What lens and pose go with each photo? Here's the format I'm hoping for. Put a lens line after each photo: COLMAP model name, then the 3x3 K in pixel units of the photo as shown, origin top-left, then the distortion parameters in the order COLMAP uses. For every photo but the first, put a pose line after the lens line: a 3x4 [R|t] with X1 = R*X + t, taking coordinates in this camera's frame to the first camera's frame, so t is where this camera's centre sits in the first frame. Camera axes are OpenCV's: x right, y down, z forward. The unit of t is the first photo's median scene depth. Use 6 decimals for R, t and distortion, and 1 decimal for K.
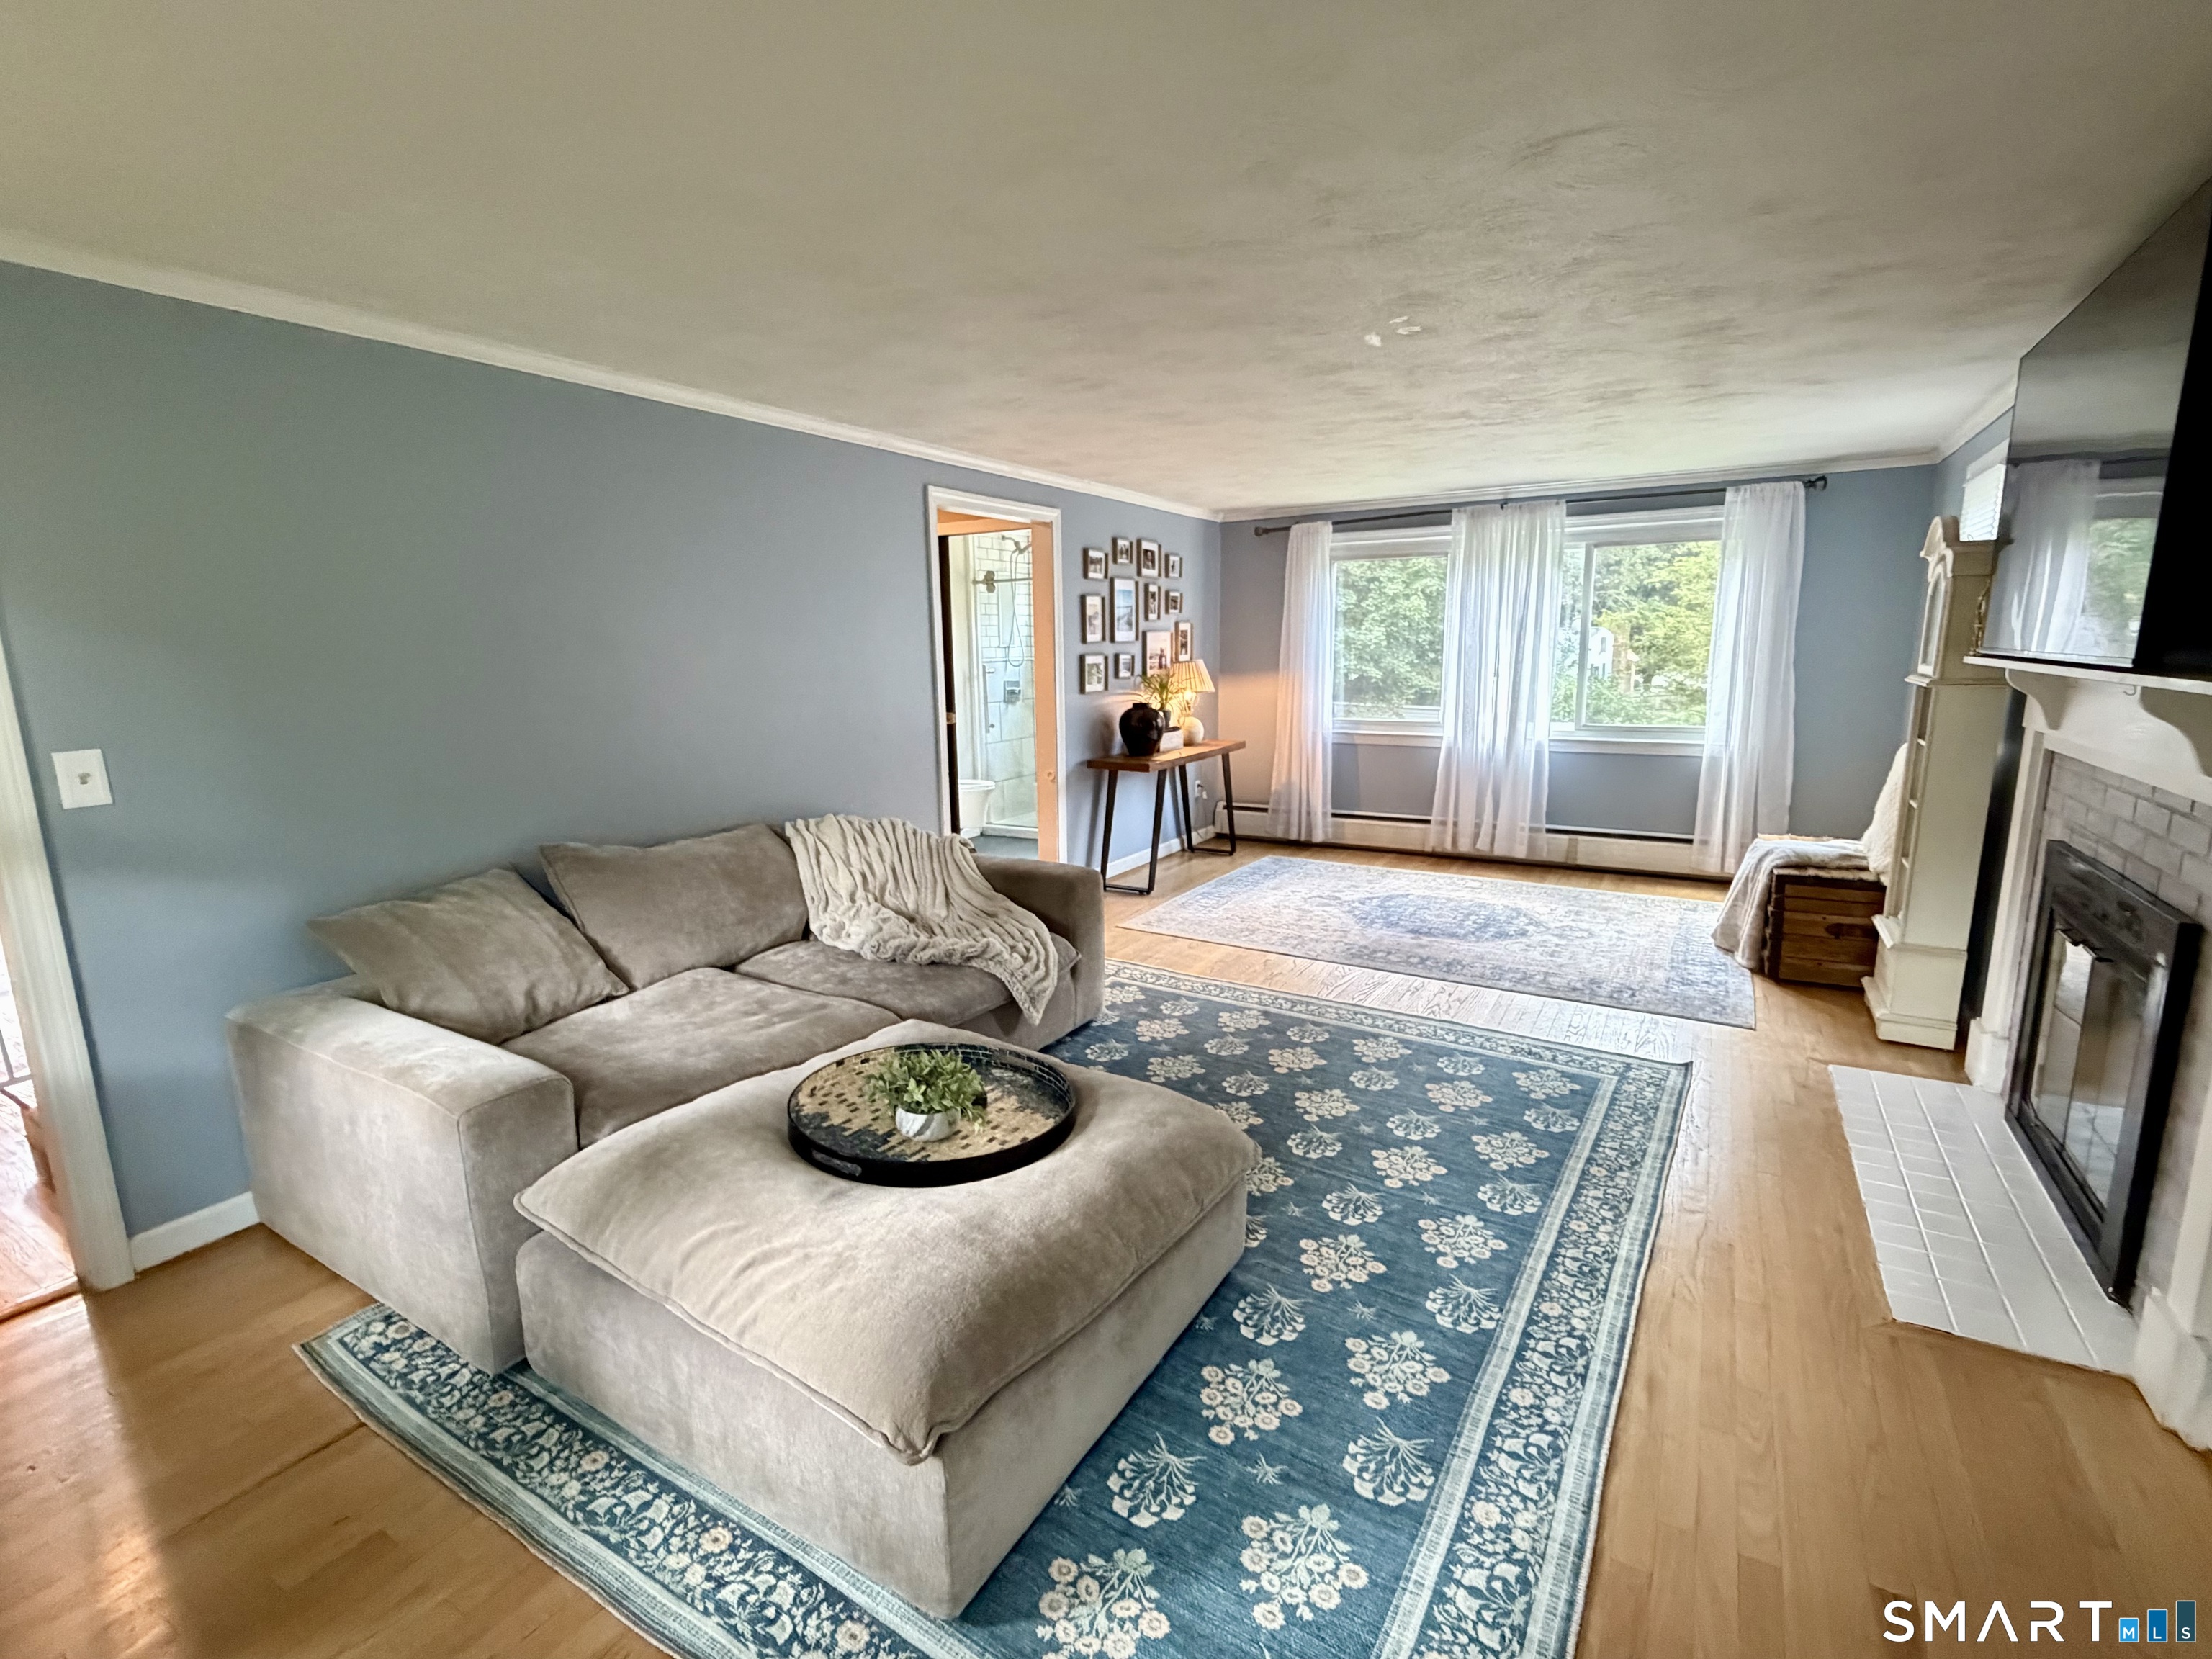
lens RADIAL K [[1022.4, 0, 1106.0], [0, 1022.4, 829.5], [0, 0, 1]] dist [0.000196, -0.000924]
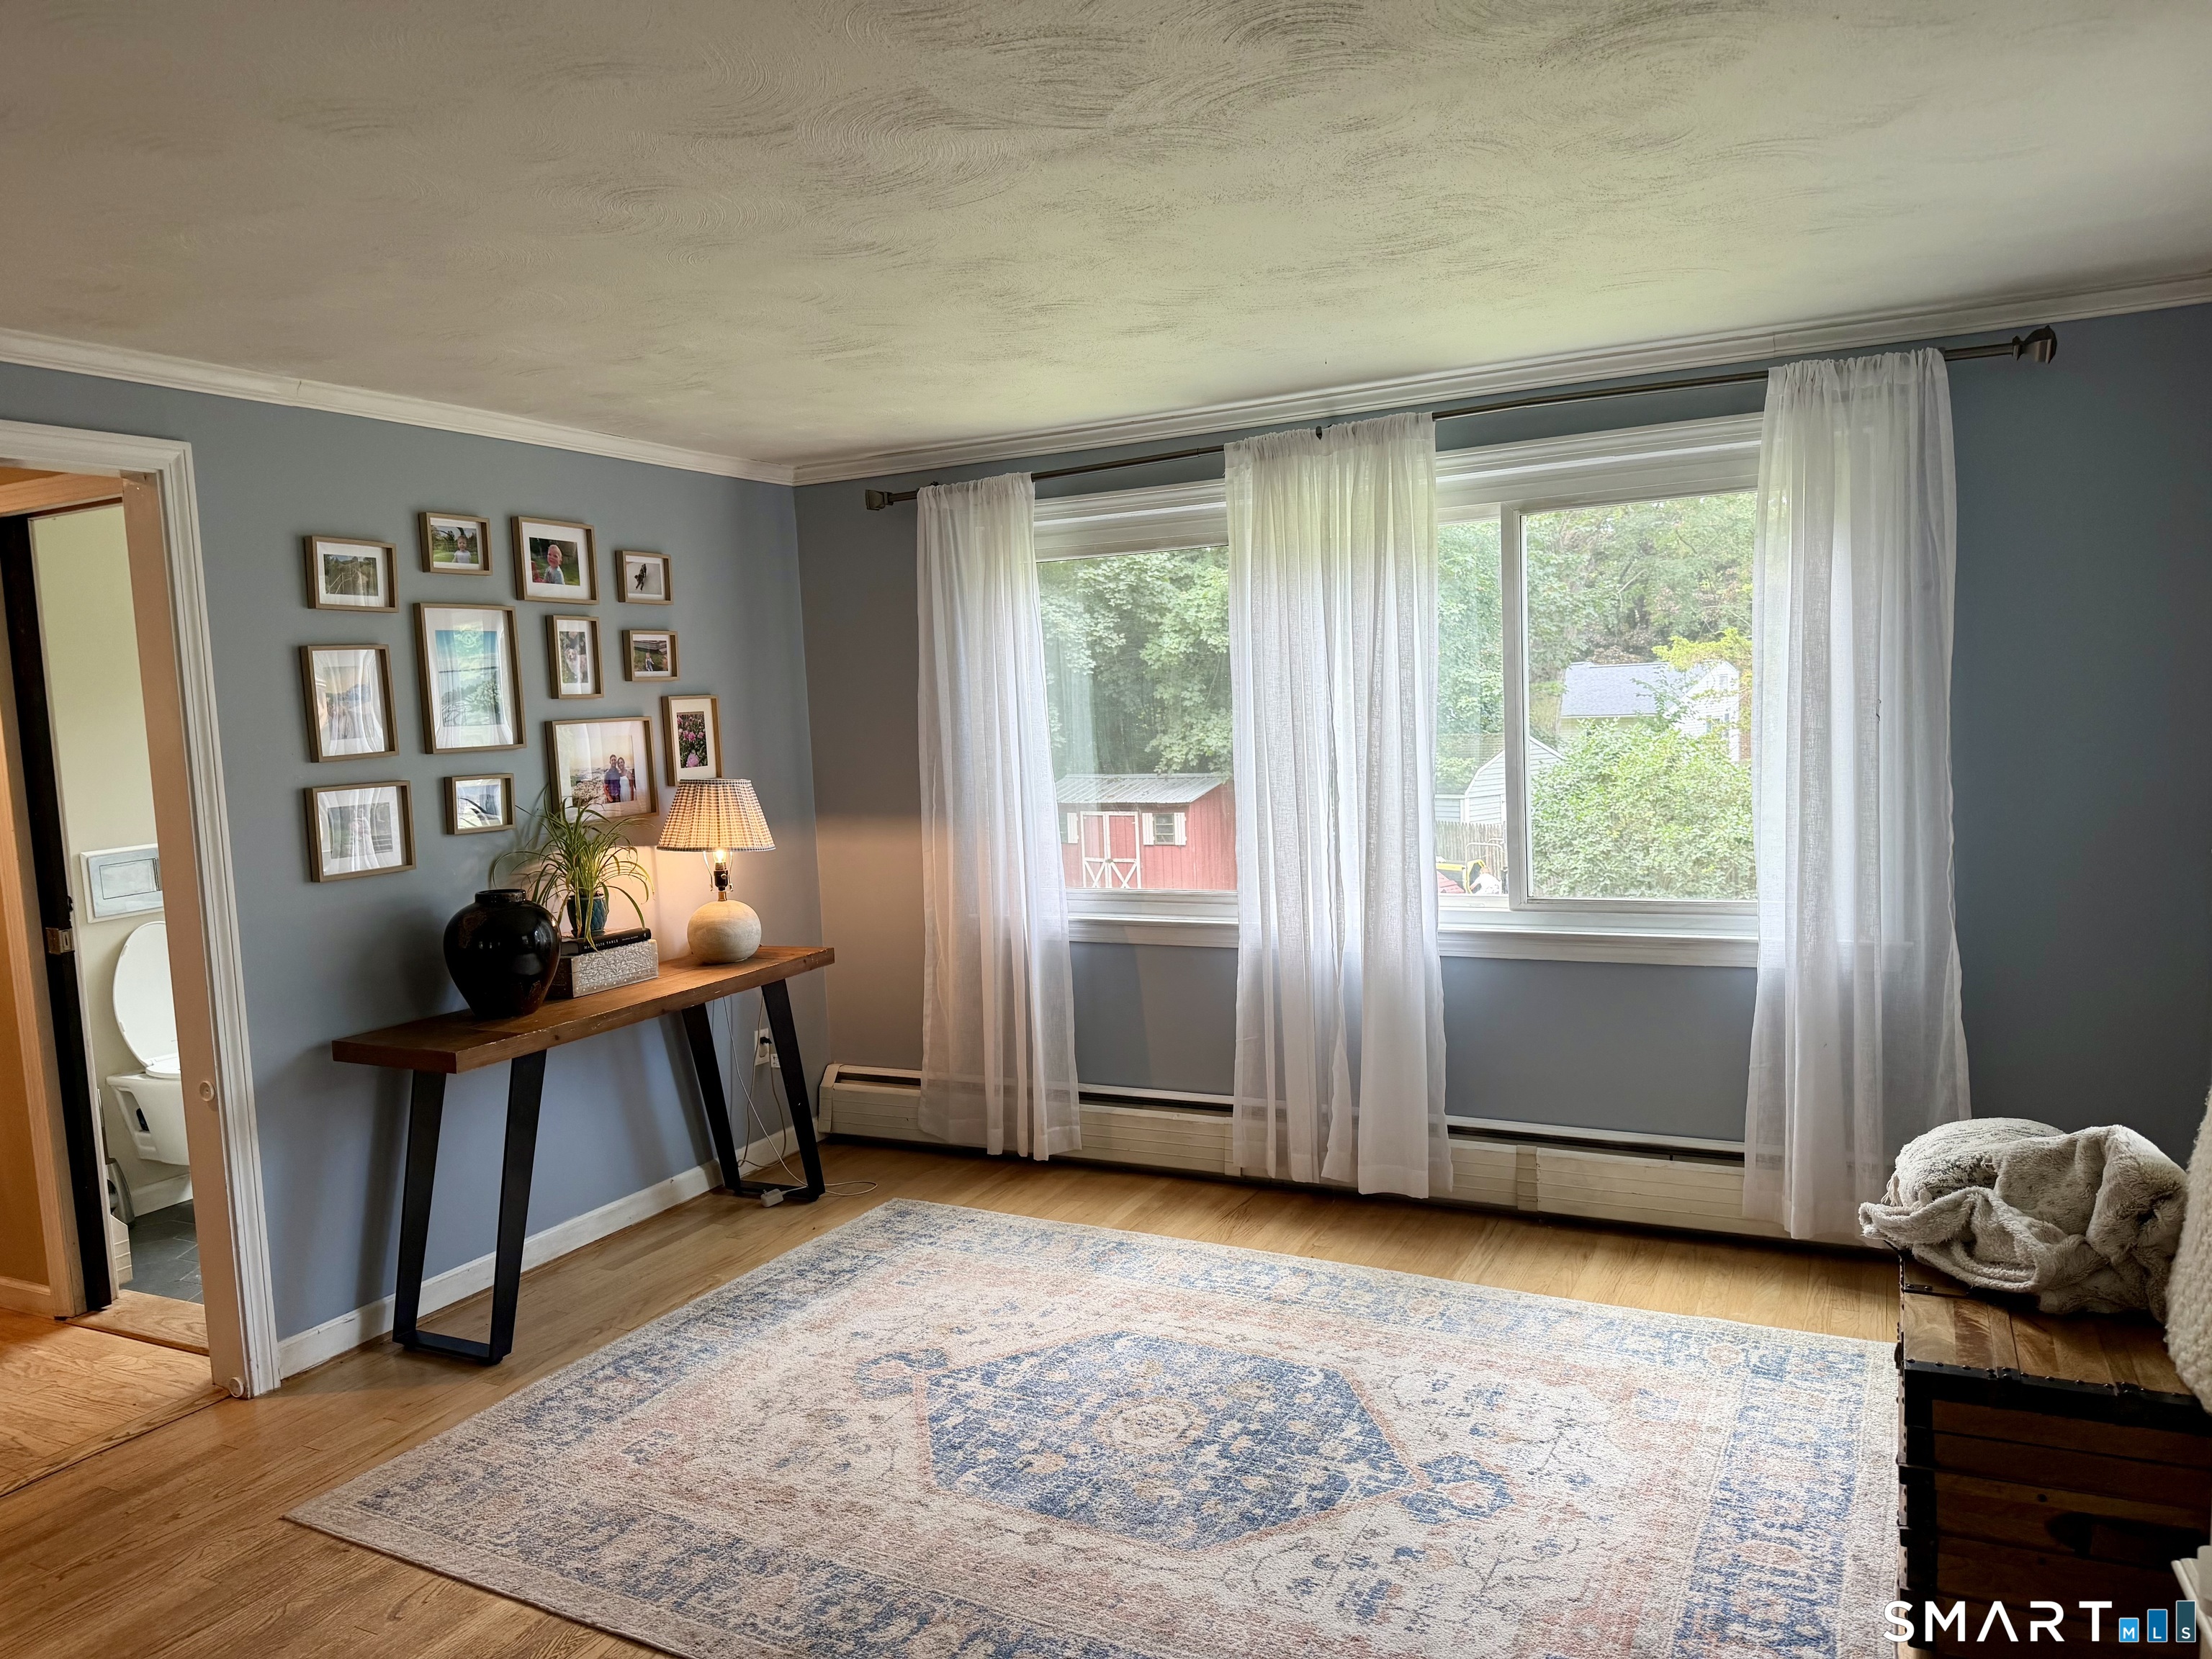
lens RADIAL K [[1560.4, 0, 1106.0], [0, 1560.4, 829.5], [0, 0, 1]] dist [0.068944, -0.086759]
pose [[0.997281, -0.033243, 0.065775, 0.271746], [0.039509, 0.994560, -0.096379, -0.084661], [-0.062213, 0.098715, 0.993169, 0.367735]]
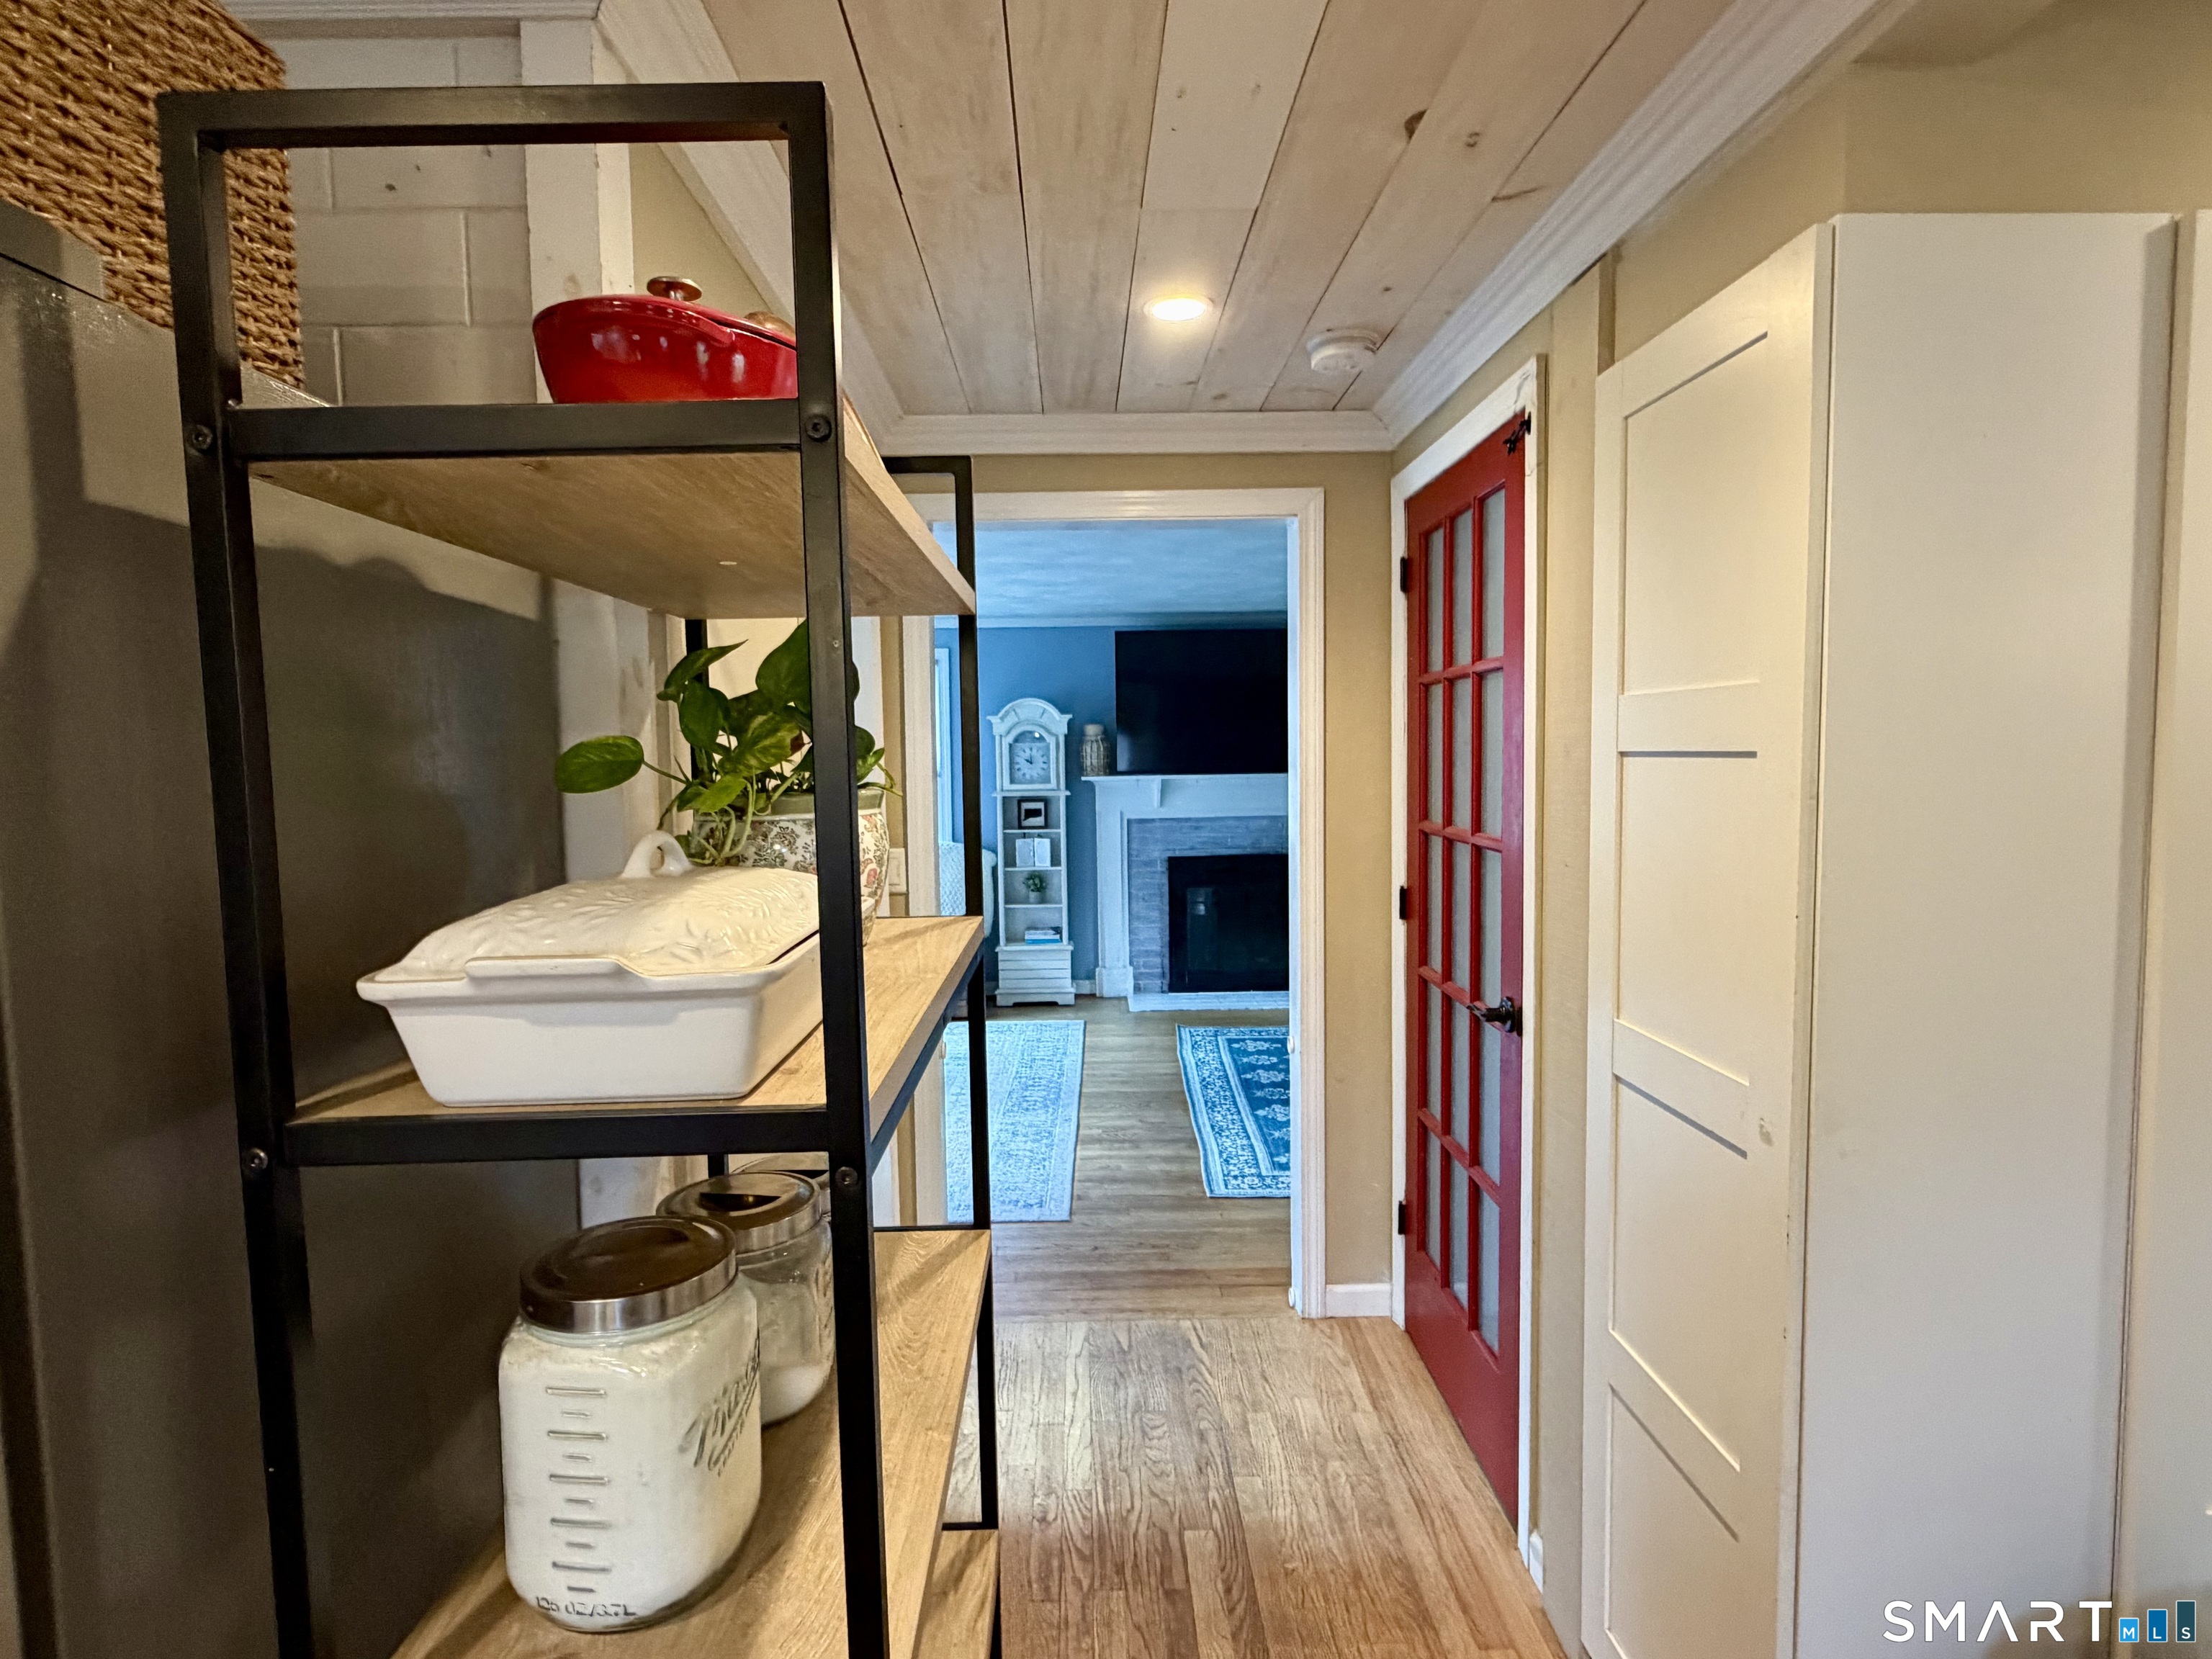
lens RADIAL K [[1137.9, 0, 1106.0], [0, 1137.9, 829.5], [0, 0, 1]] dist [-0.000035, 0.000143]
pose [[-0.532999, -0.033887, 0.845437, -0.556455], [0.176965, 0.972634, 0.150552, -0.228917], [-0.827403, 0.229857, -0.512416, 1.232226]]
